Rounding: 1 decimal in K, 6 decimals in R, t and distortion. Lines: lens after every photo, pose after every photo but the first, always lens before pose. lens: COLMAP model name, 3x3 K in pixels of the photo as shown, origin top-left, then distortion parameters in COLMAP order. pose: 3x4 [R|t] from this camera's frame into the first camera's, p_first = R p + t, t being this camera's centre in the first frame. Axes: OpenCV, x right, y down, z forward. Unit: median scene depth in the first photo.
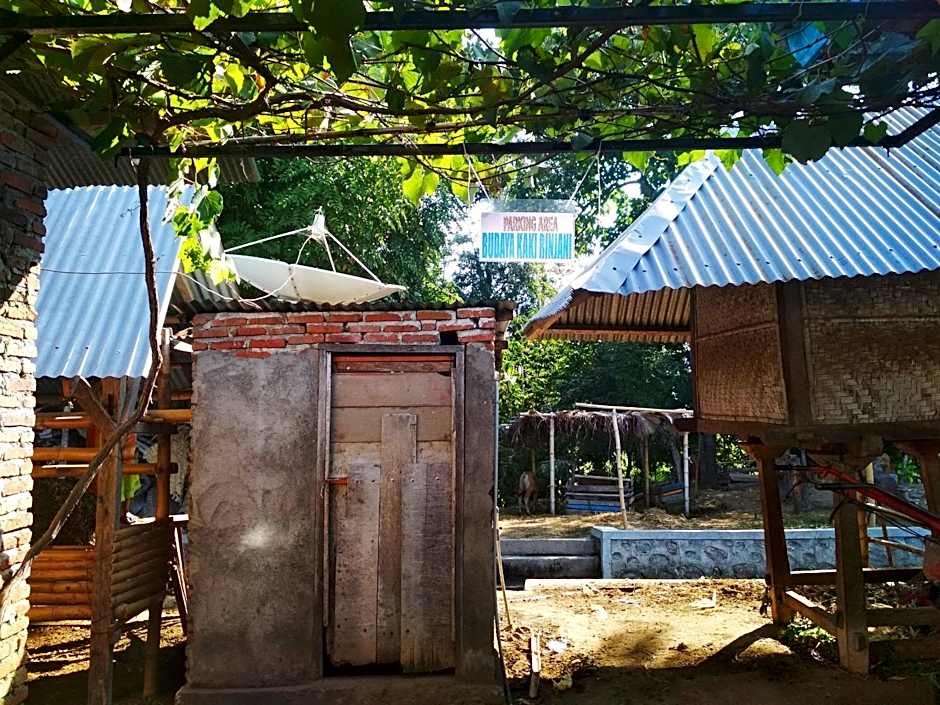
lens RADIAL K [[756.7, 0, 473.2], [0, 756.7, 353.6], [0, 0, 1]] dist [0.075882, 0.000942]
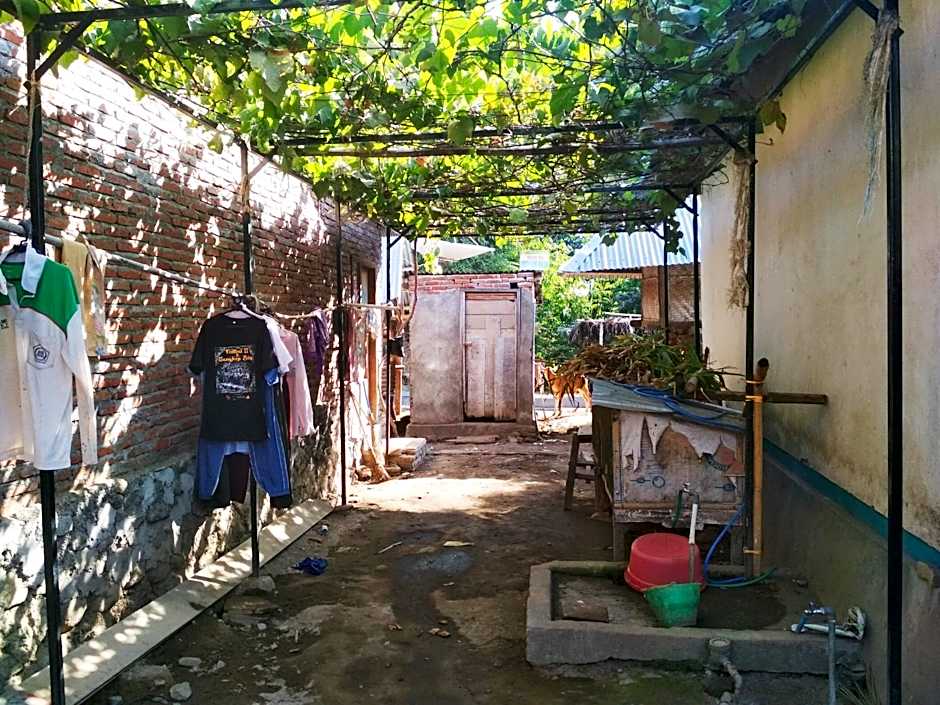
lens RADIAL K [[756.7, 0, 471.1], [0, 756.7, 352.3], [0, 0, 1]] dist [0.075882, 0.000942]
pose [[0.993521, 0.008139, -0.113356, 0.107254], [0.005399, 0.992926, 0.118610, -0.096683], [0.113519, -0.118454, 0.986449, -1.404511]]
